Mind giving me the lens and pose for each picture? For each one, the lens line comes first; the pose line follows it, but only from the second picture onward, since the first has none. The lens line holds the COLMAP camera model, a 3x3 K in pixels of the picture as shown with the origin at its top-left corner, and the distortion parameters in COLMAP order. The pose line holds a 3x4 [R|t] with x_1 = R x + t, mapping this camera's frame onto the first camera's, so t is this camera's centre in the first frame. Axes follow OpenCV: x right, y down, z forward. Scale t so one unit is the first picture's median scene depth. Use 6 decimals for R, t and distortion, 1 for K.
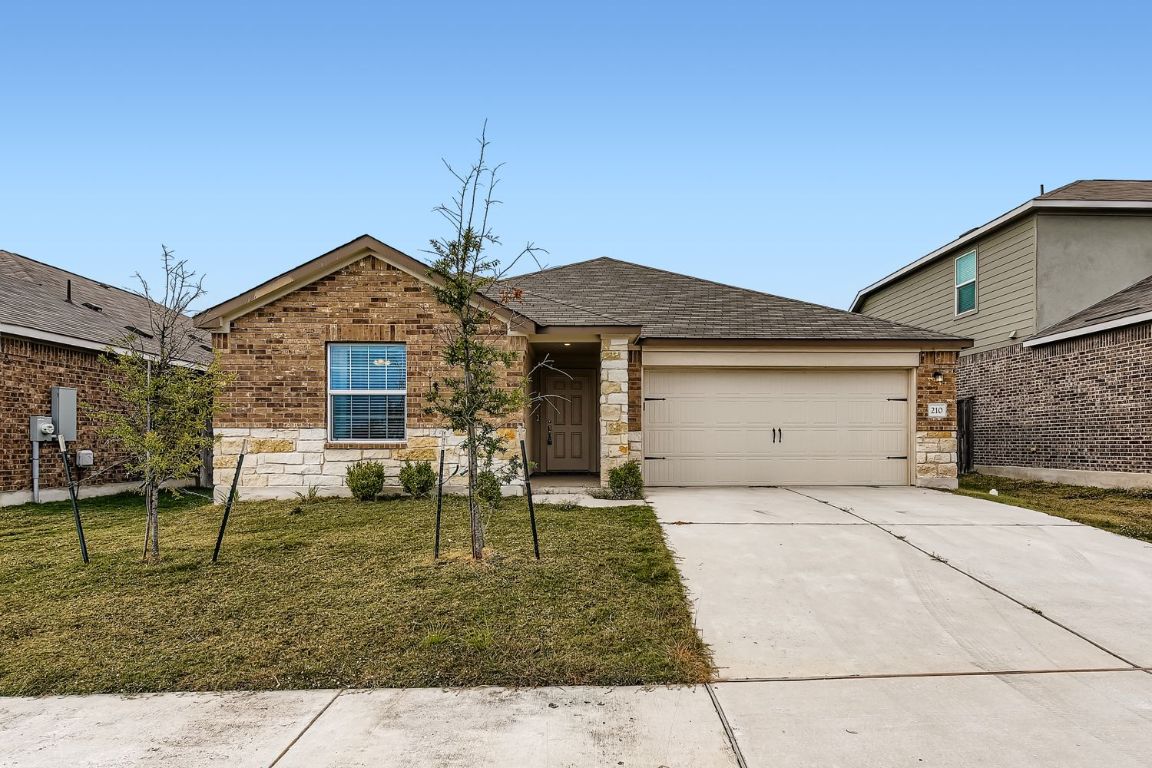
lens RADIAL K [[656.9, 0, 608.3], [0, 656.9, 442.0], [0, 0, 1]] dist [0.006694, 0.000097]
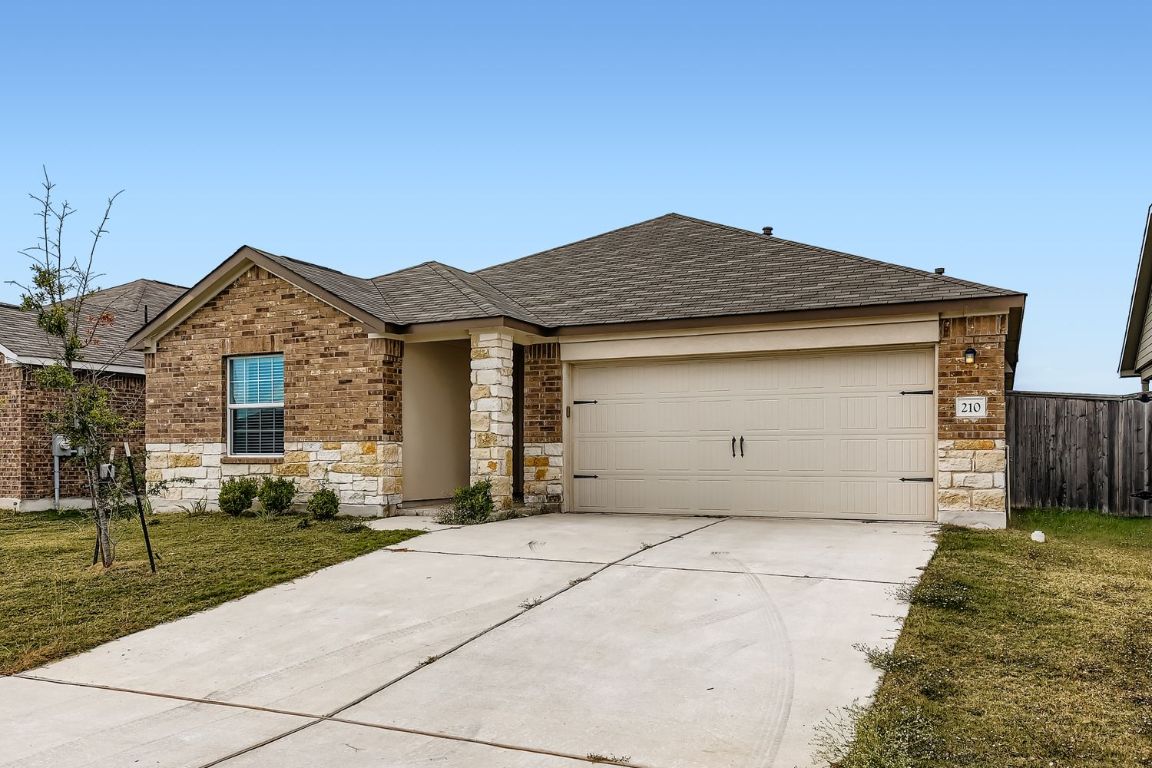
lens RADIAL K [[895.8, 0, 576.7], [0, 895.8, 458.4], [0, 0, 1]] dist [-0.003841, 0.000267]
pose [[0.887496, 0.000699, -0.460815, 0.643979], [0.001296, 0.999991, 0.004013, -0.002021], [0.460814, -0.004159, 0.887487, 0.039548]]
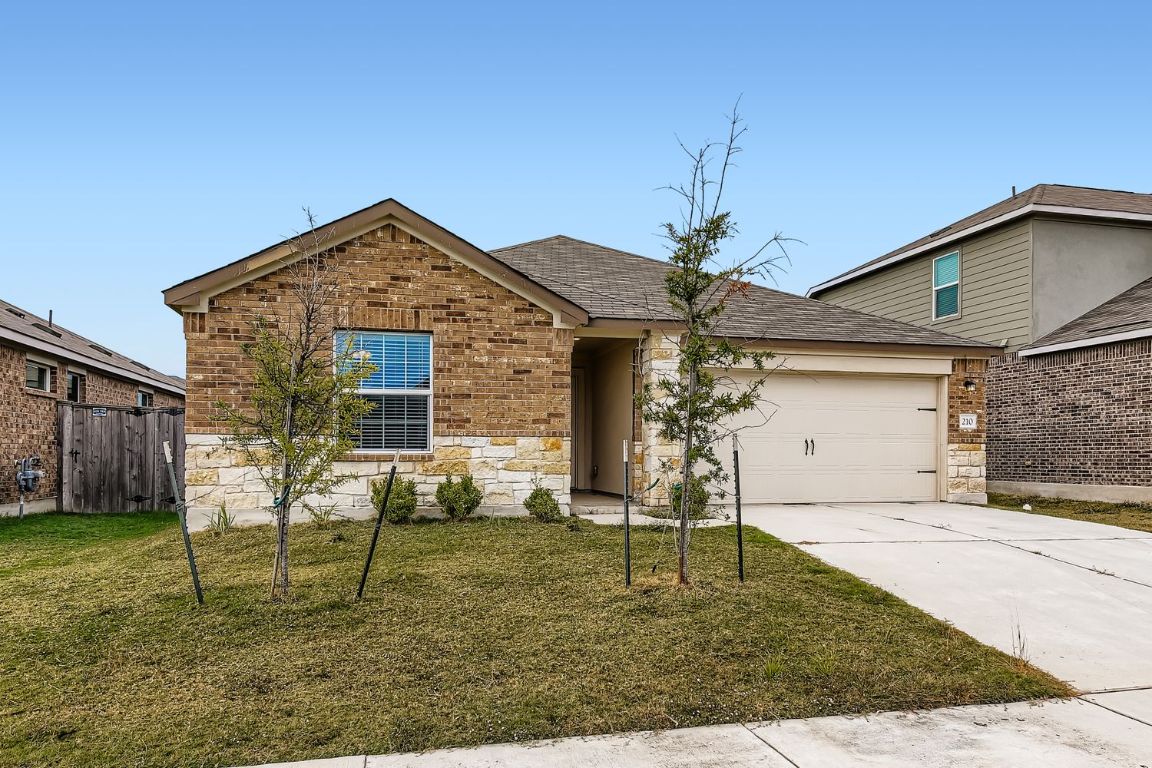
lens RADIAL K [[794.5, 0, 576.4], [0, 794.5, 456.3], [0, 0, 1]] dist [-0.000408, 0.000314]
pose [[0.981221, 0.002863, 0.192868, -0.310426], [-0.003174, 0.999994, 0.001303, 0.002400], [-0.192863, -0.001890, 0.981224, -0.011266]]
